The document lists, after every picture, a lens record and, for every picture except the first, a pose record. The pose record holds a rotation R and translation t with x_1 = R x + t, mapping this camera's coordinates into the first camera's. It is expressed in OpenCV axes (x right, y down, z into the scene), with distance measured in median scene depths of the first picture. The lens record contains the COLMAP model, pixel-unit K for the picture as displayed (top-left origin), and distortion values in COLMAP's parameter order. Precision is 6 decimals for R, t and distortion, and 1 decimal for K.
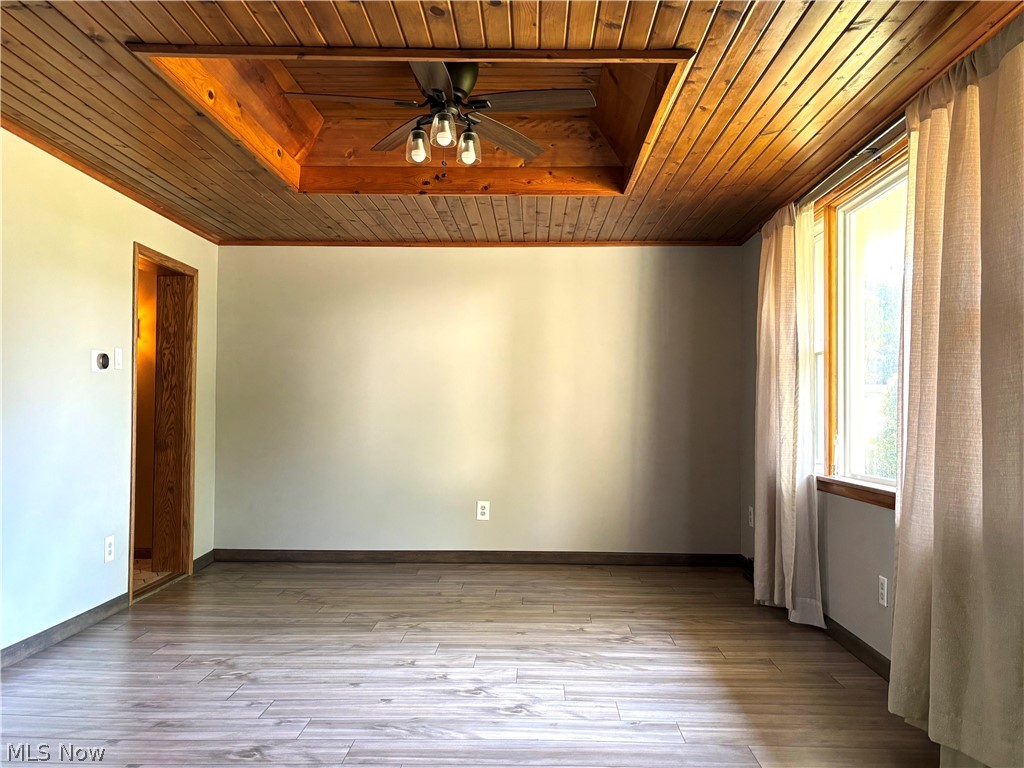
lens RADIAL K [[825.6, 0, 512.0], [0, 825.6, 384.0], [0, 0, 1]] dist [0.050240, 0.001598]
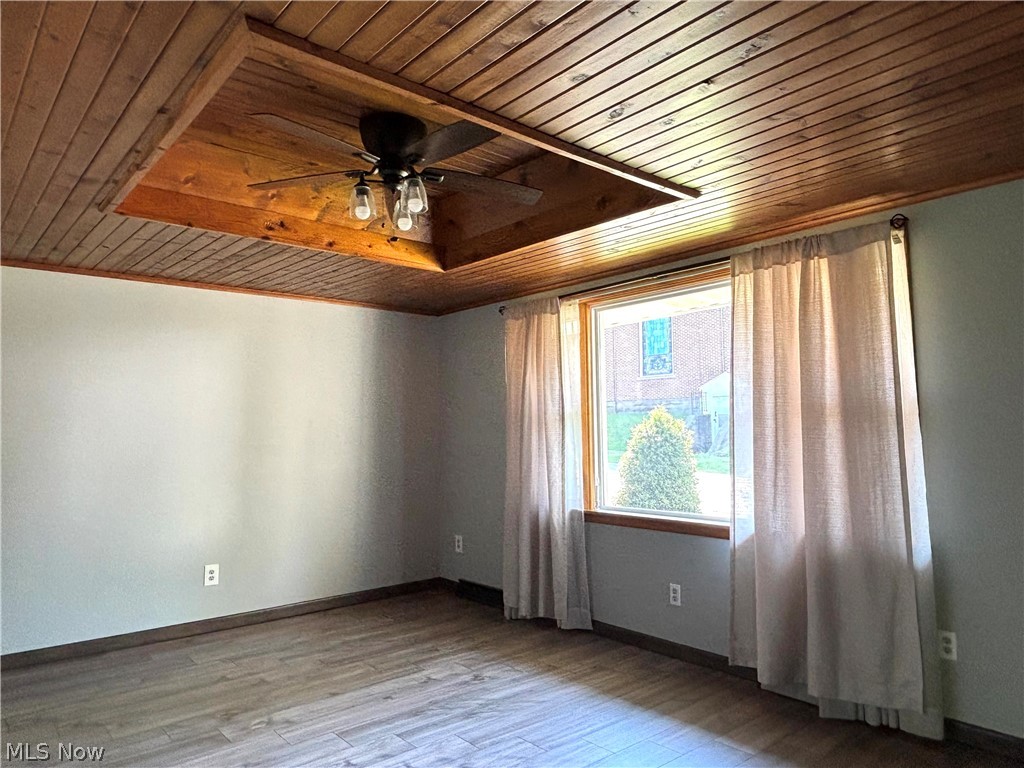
lens RADIAL K [[706.1, 0, 512.0], [0, 706.1, 384.0], [0, 0, 1]] dist [0.053942, -0.001829]
pose [[0.751318, 0.027649, 0.659361, -0.480788], [-0.002791, 0.999246, -0.038721, -0.045353], [-0.659934, 0.027251, 0.750829, 0.265020]]
